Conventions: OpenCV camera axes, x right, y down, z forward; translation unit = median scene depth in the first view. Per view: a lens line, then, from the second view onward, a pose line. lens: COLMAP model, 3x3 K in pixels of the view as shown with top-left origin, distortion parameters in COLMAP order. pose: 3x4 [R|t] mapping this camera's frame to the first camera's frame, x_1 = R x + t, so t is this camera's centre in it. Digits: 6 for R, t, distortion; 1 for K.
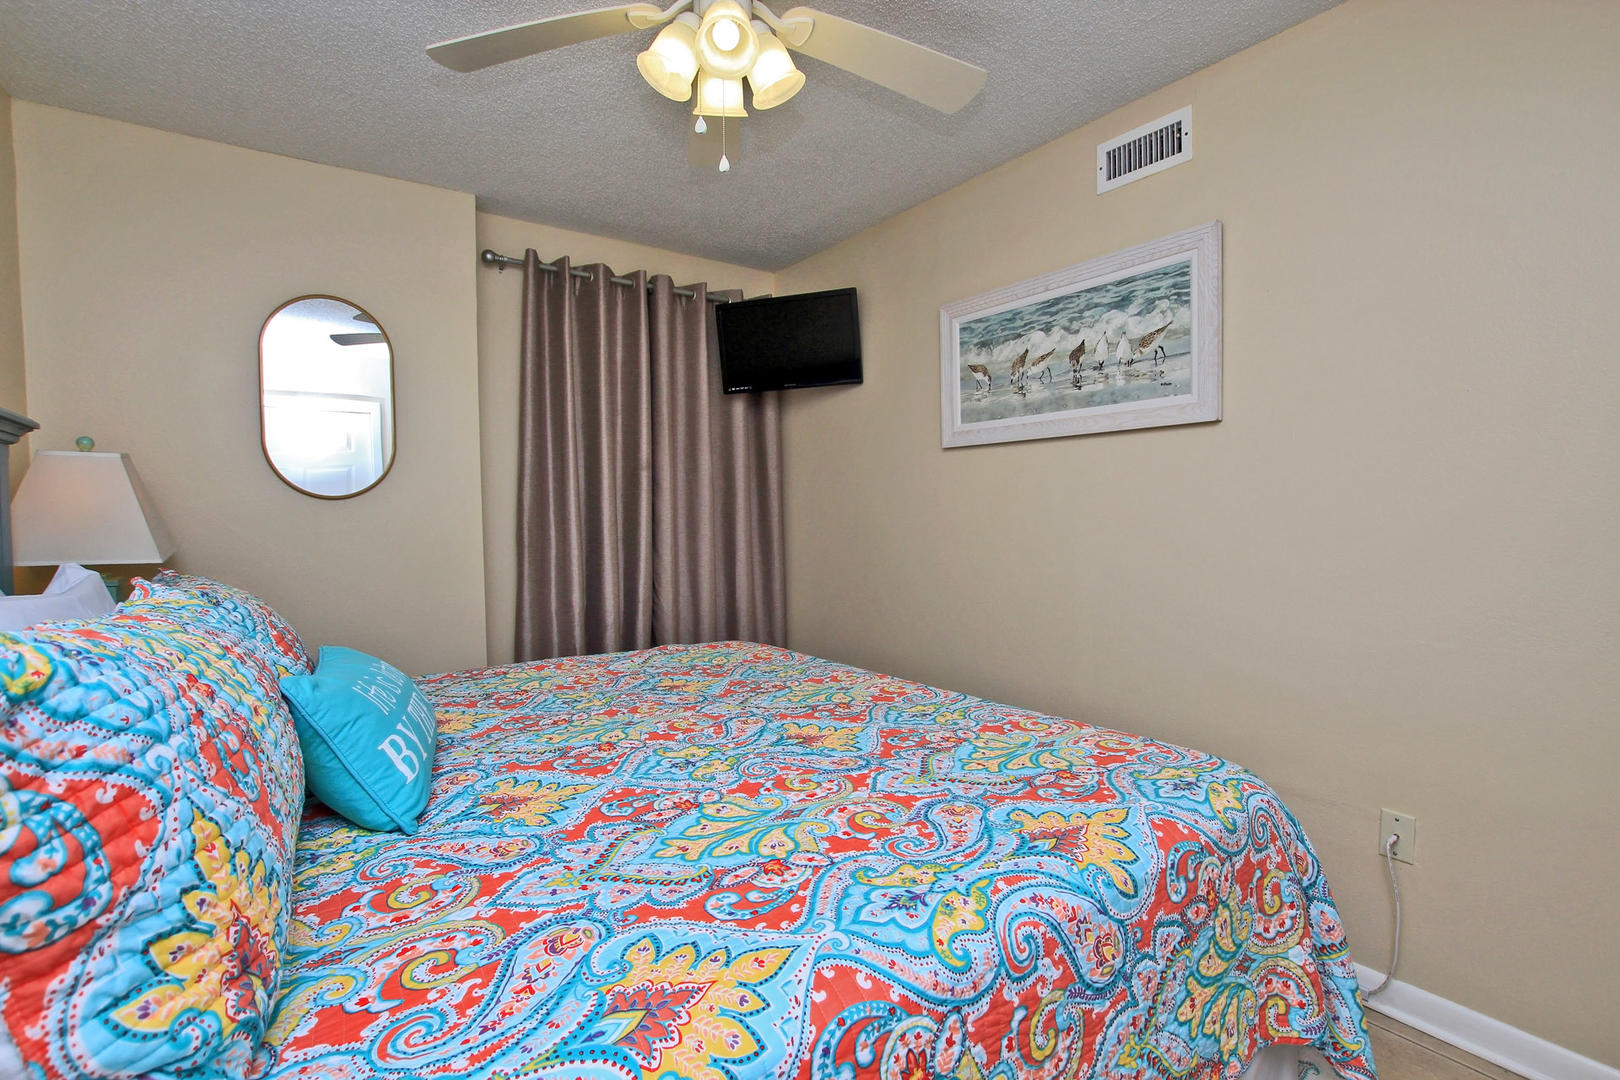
lens RADIAL K [[751.5, 0, 811.2], [0, 751.5, 548.9], [0, 0, 1]] dist [-0.035474, 0.005787]
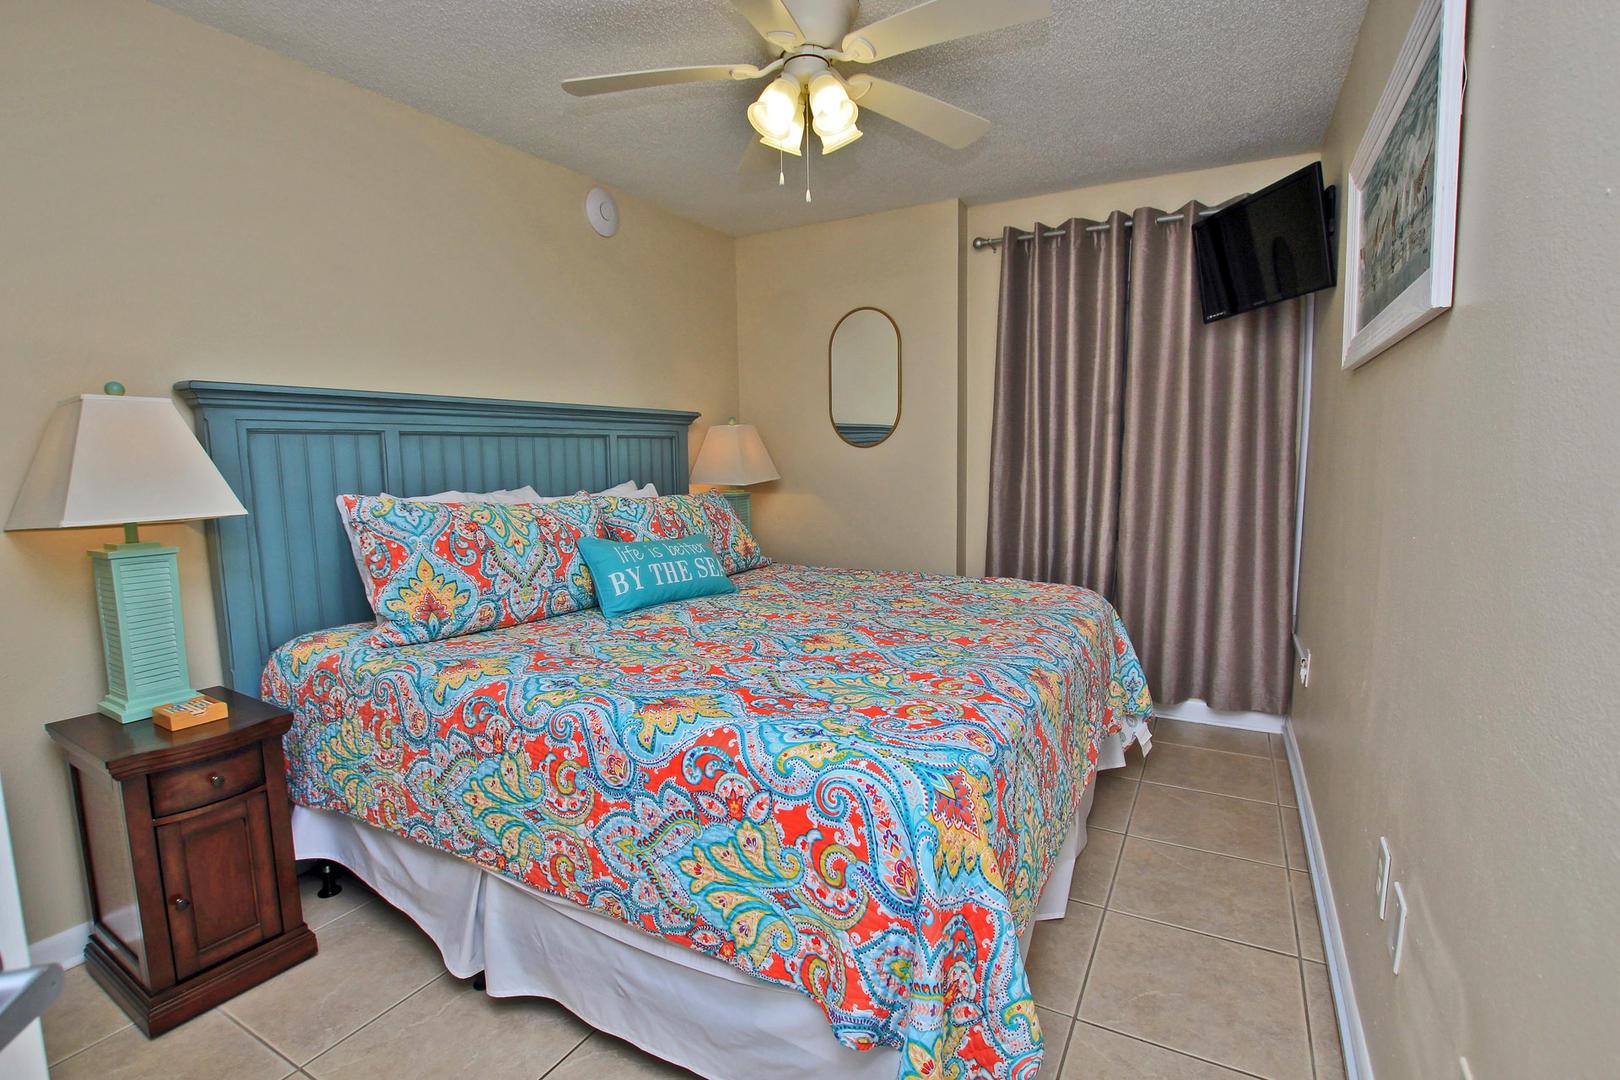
lens RADIAL K [[751.5, 0, 811.2], [0, 751.5, 548.9], [0, 0, 1]] dist [-0.035474, 0.005787]
pose [[0.432032, 0.115939, -0.894375, 1.355073], [-0.033077, 0.993072, 0.112755, -0.060104], [0.901252, -0.019130, 0.432874, 0.510816]]
